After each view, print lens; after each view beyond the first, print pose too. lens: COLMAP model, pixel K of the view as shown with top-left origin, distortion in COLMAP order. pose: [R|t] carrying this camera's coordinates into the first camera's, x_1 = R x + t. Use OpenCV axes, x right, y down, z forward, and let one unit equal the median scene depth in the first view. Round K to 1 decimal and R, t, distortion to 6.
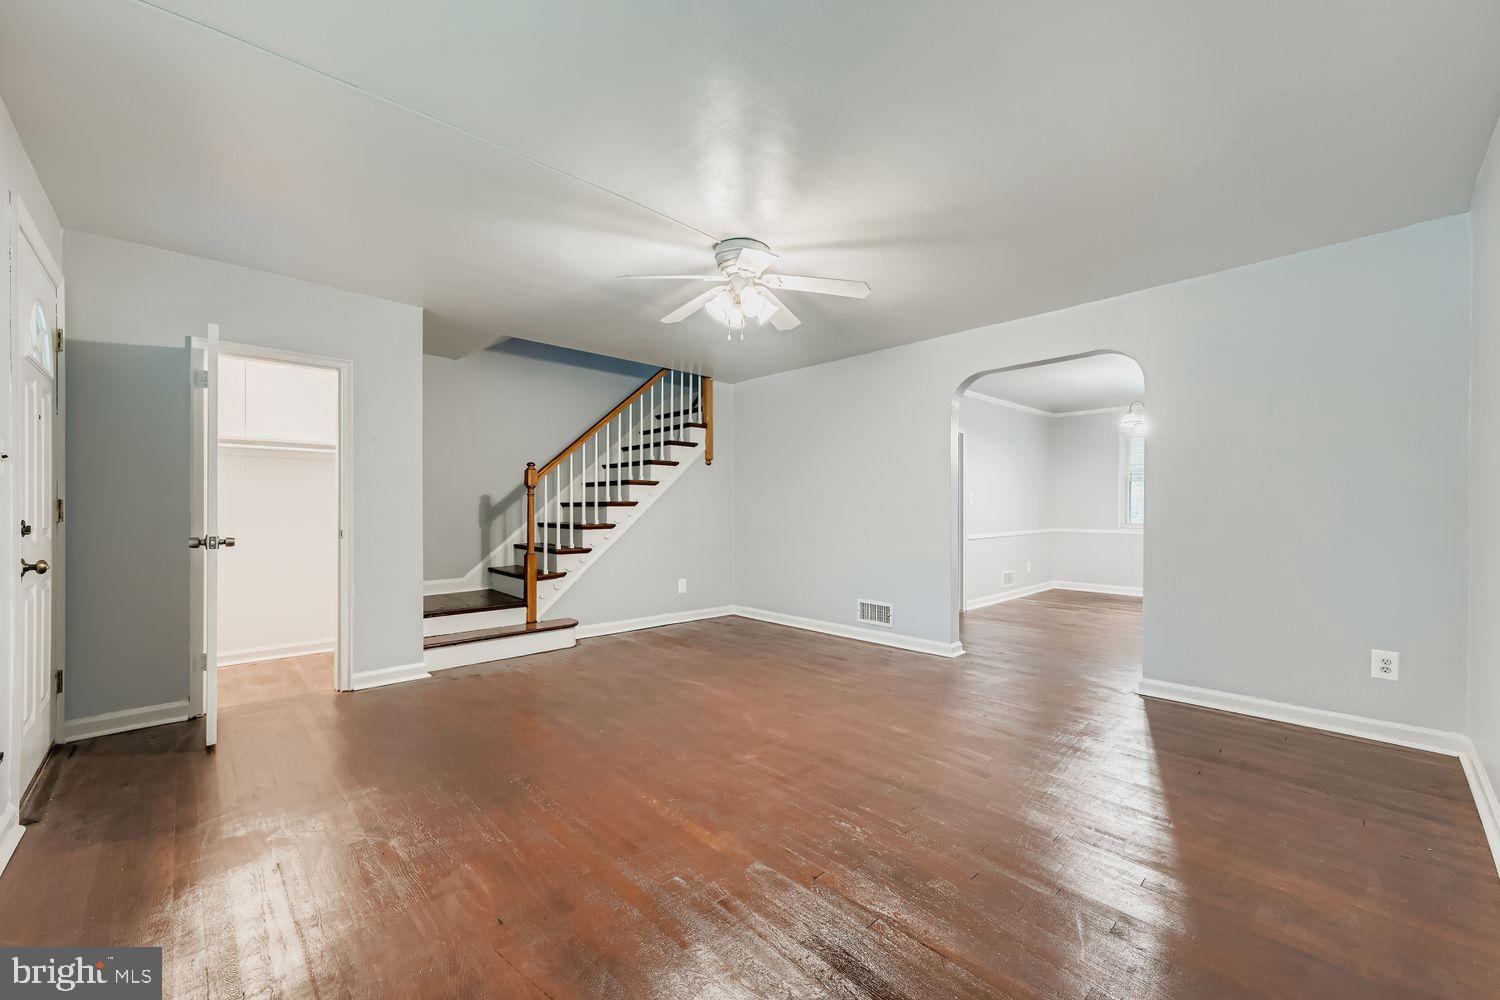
lens RADIAL K [[599.4, 0, 742.2], [0, 599.4, 502.4], [0, 0, 1]] dist [0.001433, 0.000474]
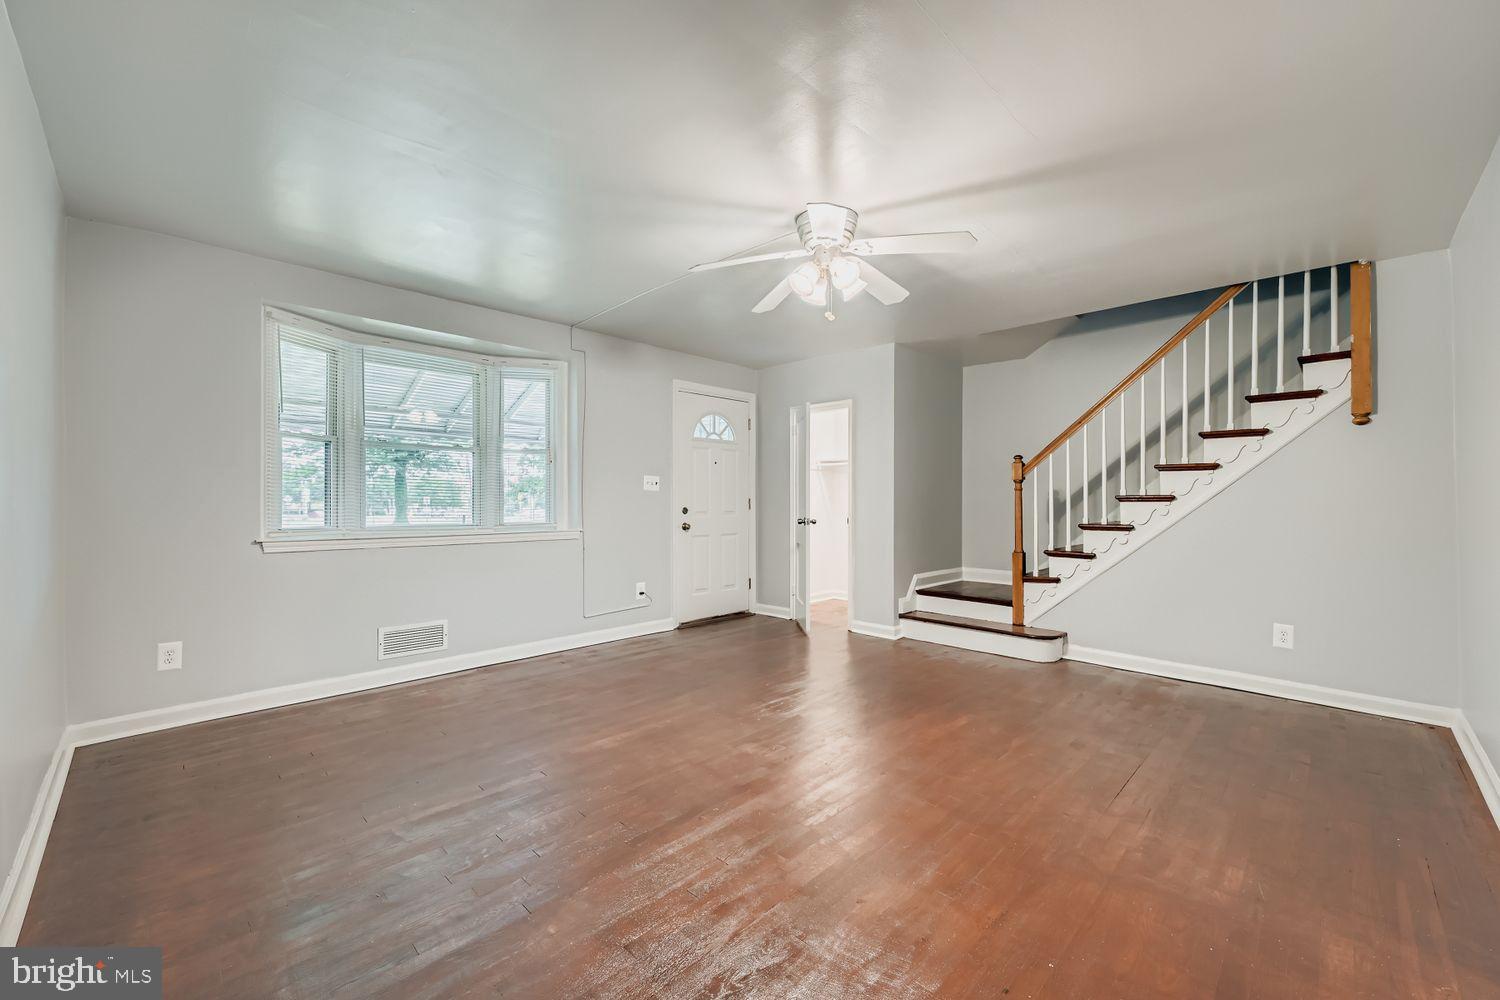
lens RADIAL K [[599.4, 0, 749.8], [0, 599.4, 501.2], [0, 0, 1]] dist [0.001433, 0.000474]
pose [[0.035092, 0.000016, -0.999384, 0.567810], [0.005546, 0.999985, 0.000211, 0.003224], [0.999369, -0.005550, 0.035091, 0.538194]]
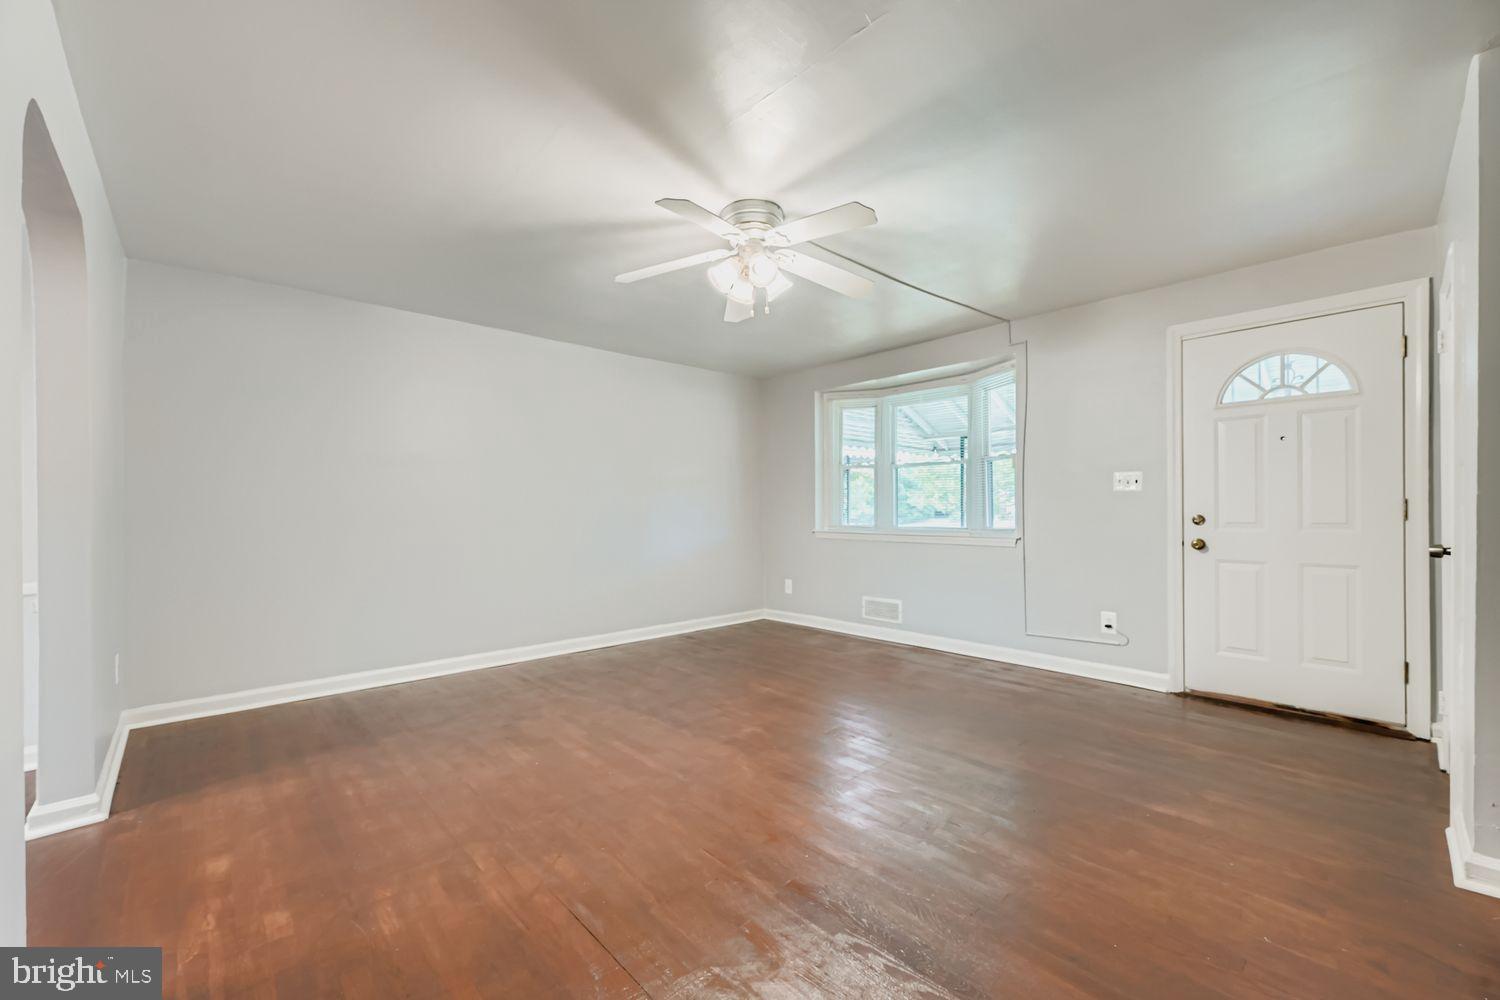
lens RADIAL K [[599.4, 0, 741.4], [0, 599.4, 507.9], [0, 0, 1]] dist [0.001433, 0.000474]
pose [[-0.999776, 0.004567, 0.020645, -0.007367], [0.004386, 0.999952, -0.008817, 0.009939], [-0.020685, -0.008724, -0.999748, 1.193457]]
